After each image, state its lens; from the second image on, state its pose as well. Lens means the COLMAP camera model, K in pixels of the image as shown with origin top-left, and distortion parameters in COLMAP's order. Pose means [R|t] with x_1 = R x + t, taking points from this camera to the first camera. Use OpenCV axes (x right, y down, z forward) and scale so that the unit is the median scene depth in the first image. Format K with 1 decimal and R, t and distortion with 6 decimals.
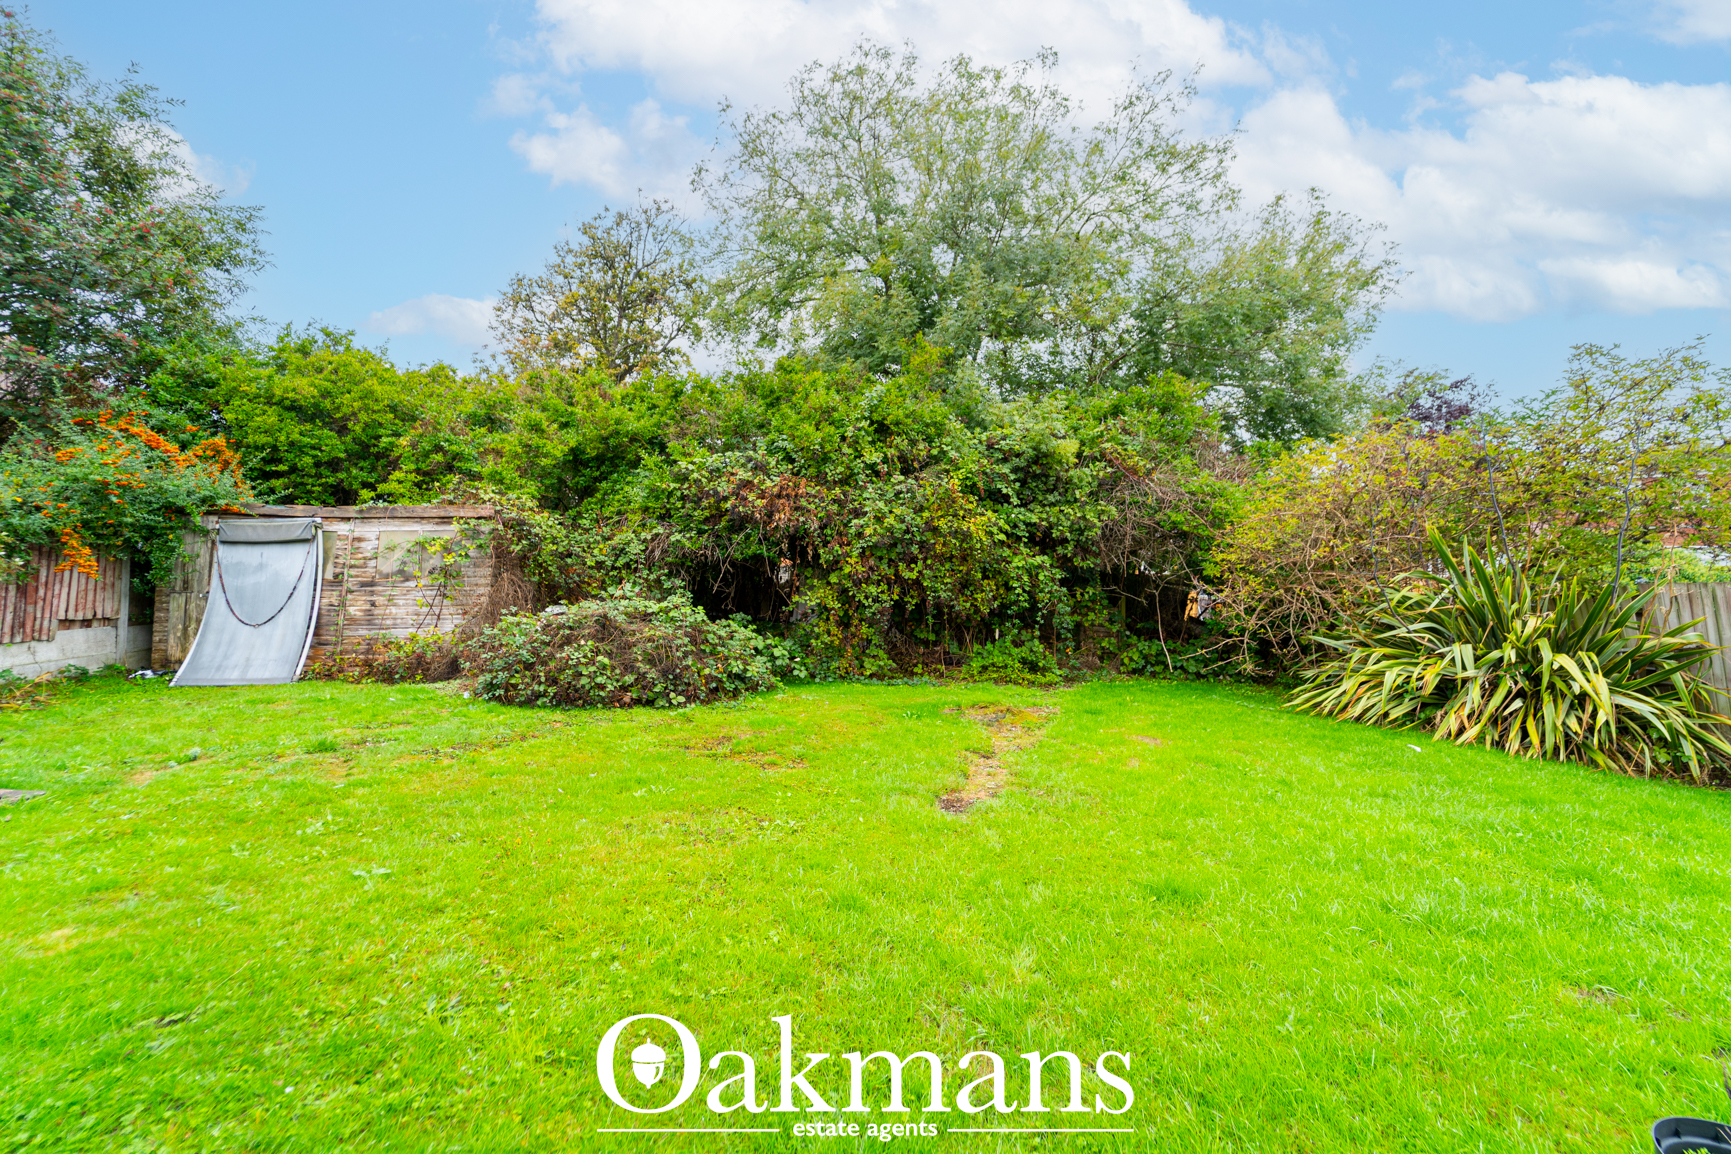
lens RADIAL K [[720.2, 0, 881.7], [0, 720.2, 575.6], [0, 0, 1]] dist [0.001274, -0.001441]
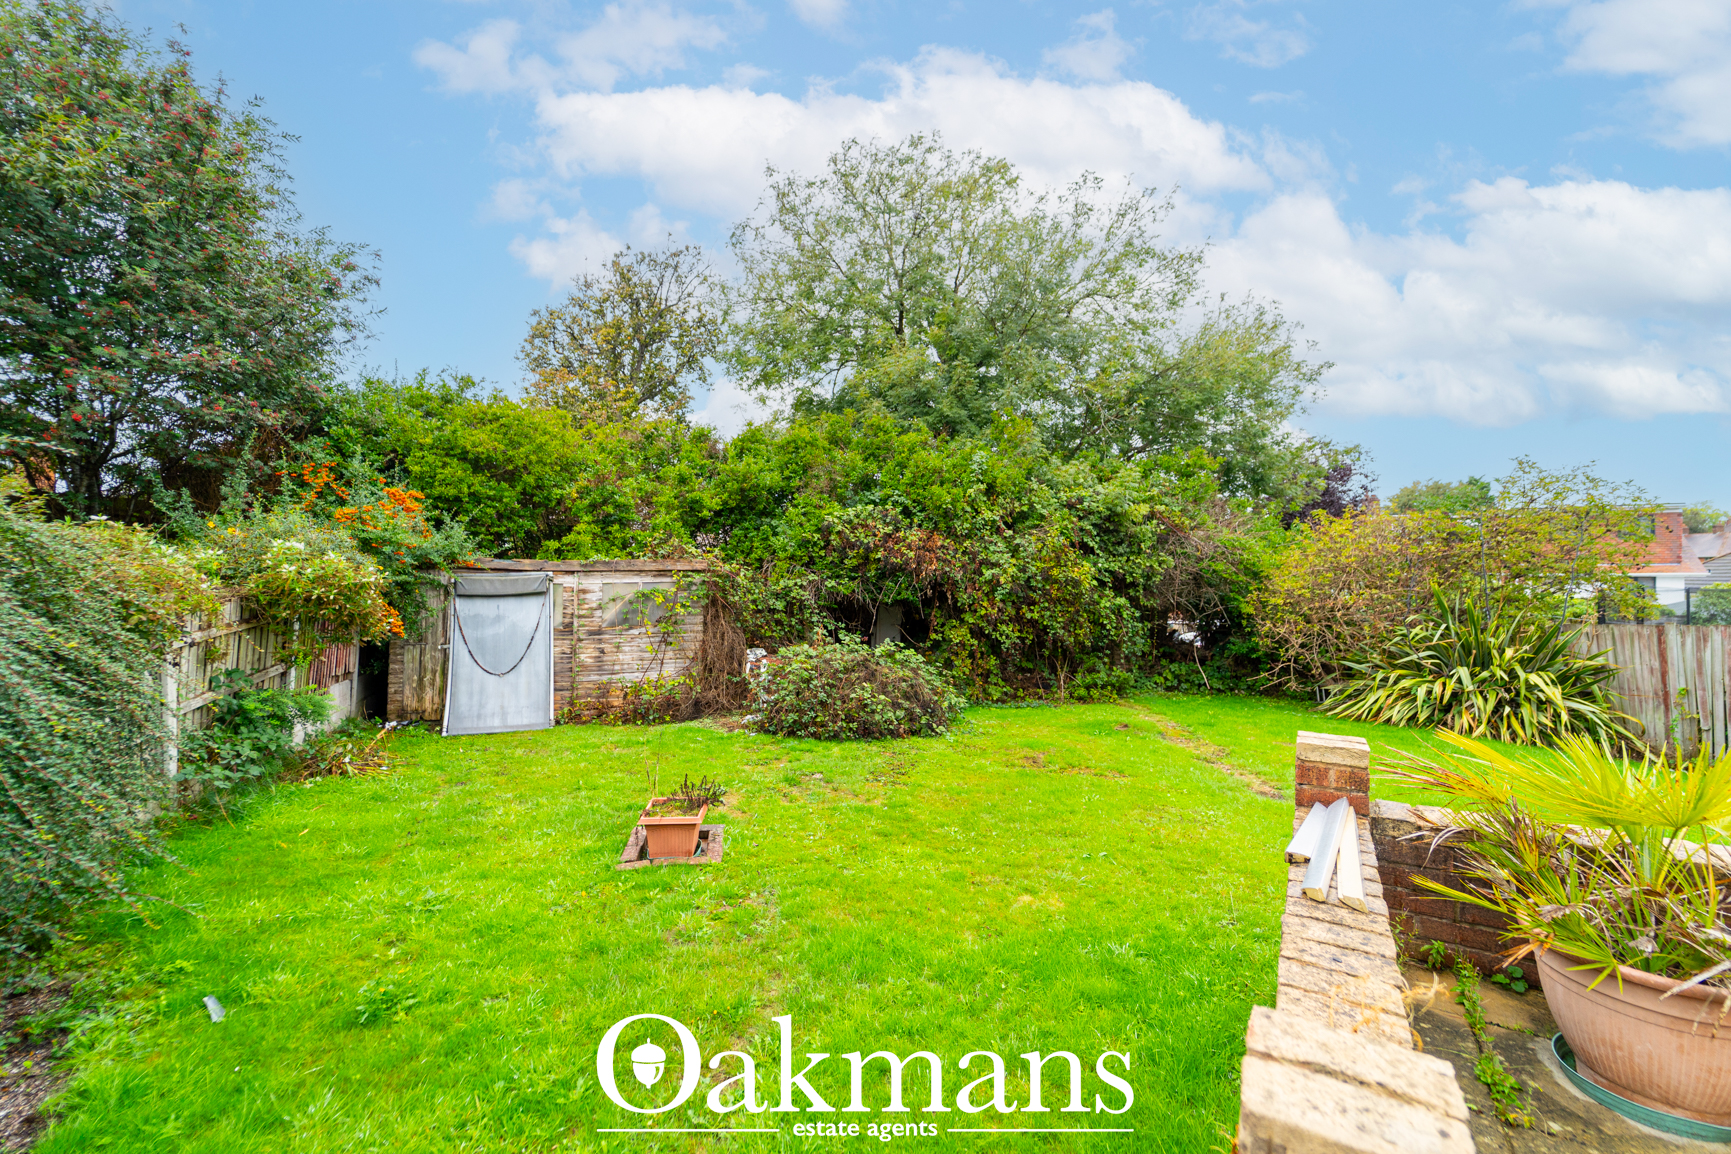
lens RADIAL K [[720.2, 0, 859.3], [0, 720.2, 579.2], [0, 0, 1]] dist [0.001274, -0.001441]
pose [[0.980512, -0.000869, 0.196457, -0.490210], [0.002549, 0.999962, -0.008303, -0.053281], [-0.196442, 0.008642, 0.980477, -0.124478]]
